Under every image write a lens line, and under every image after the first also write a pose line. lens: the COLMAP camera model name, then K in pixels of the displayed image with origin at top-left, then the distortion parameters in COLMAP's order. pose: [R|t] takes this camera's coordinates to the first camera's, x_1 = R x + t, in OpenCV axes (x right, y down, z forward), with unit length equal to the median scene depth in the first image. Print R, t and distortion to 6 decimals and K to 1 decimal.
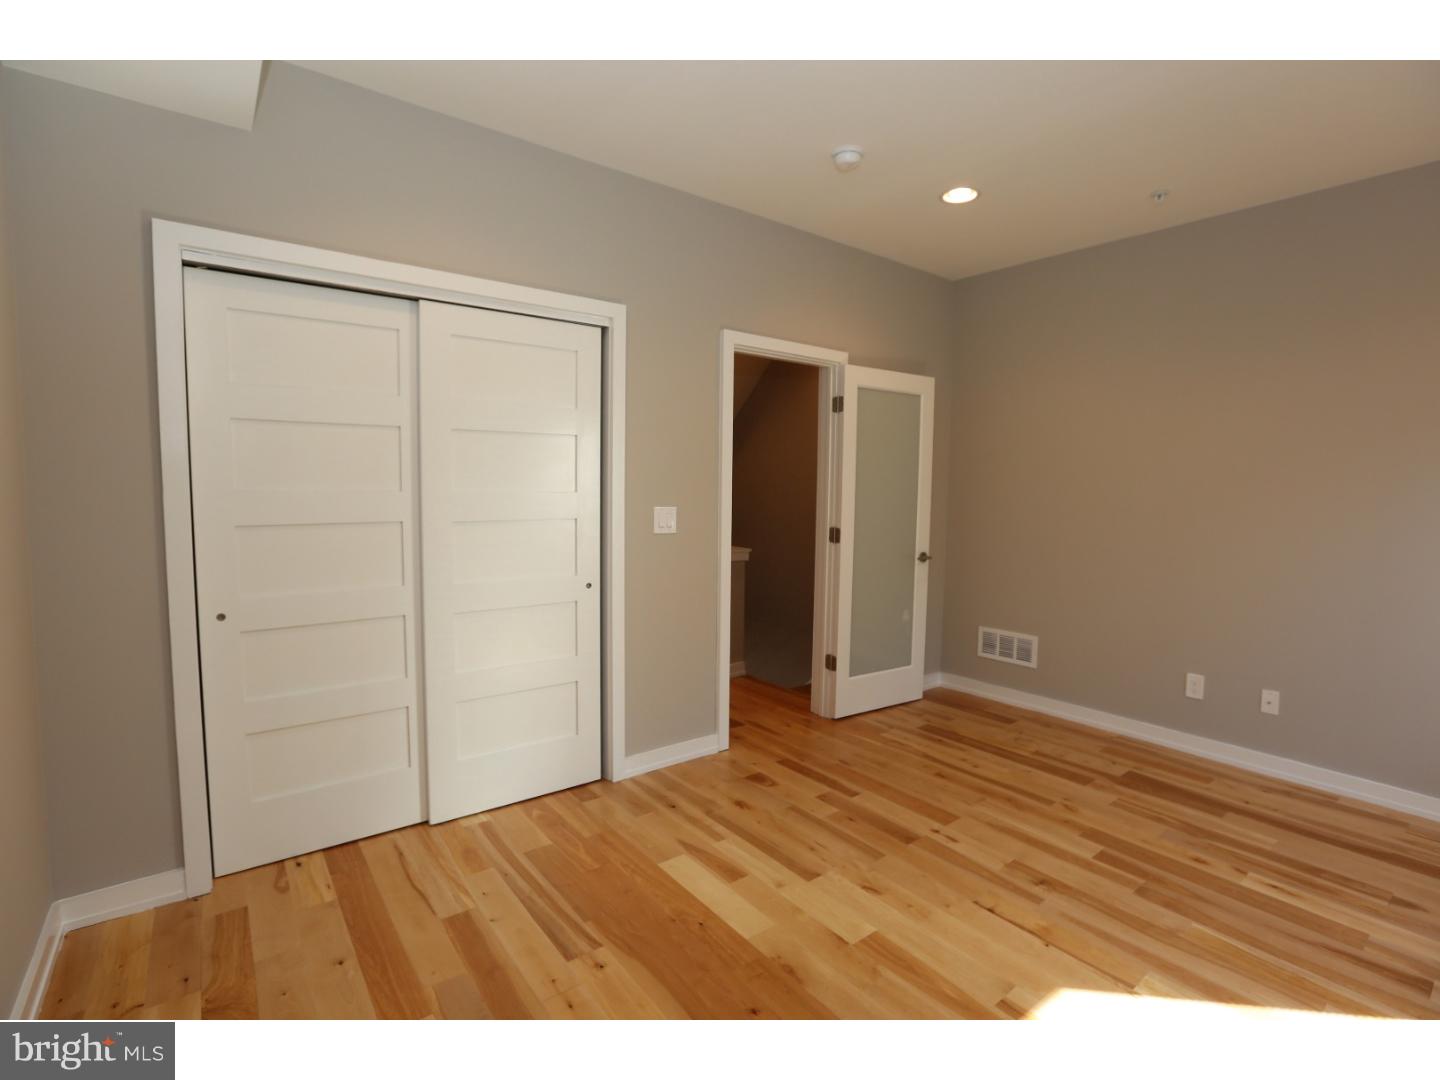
lens RADIAL K [[661.9, 0, 726.4], [0, 661.9, 534.3], [0, 0, 1]] dist [-0.058587, 0.021538]
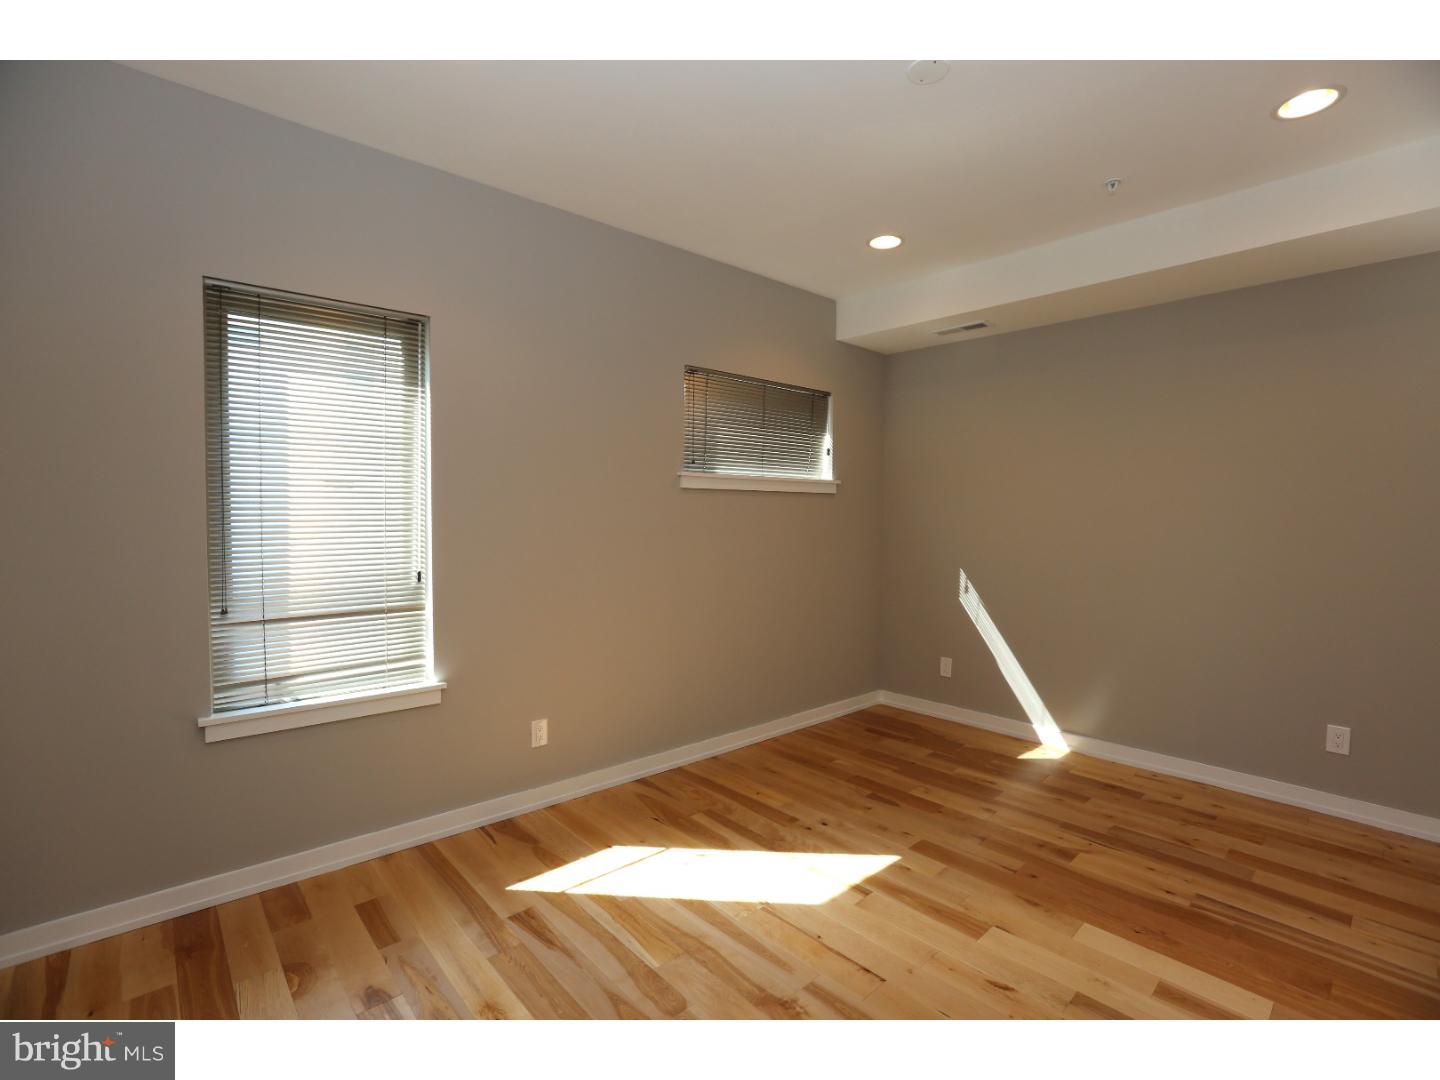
lens RADIAL K [[661.9, 0, 726.4], [0, 661.9, 534.3], [0, 0, 1]] dist [-0.058587, 0.021538]
pose [[-0.995640, -0.017909, -0.091538, 0.812599], [-0.028318, 0.993110, 0.113713, -0.157508], [0.088871, 0.115810, -0.989288, 2.107532]]
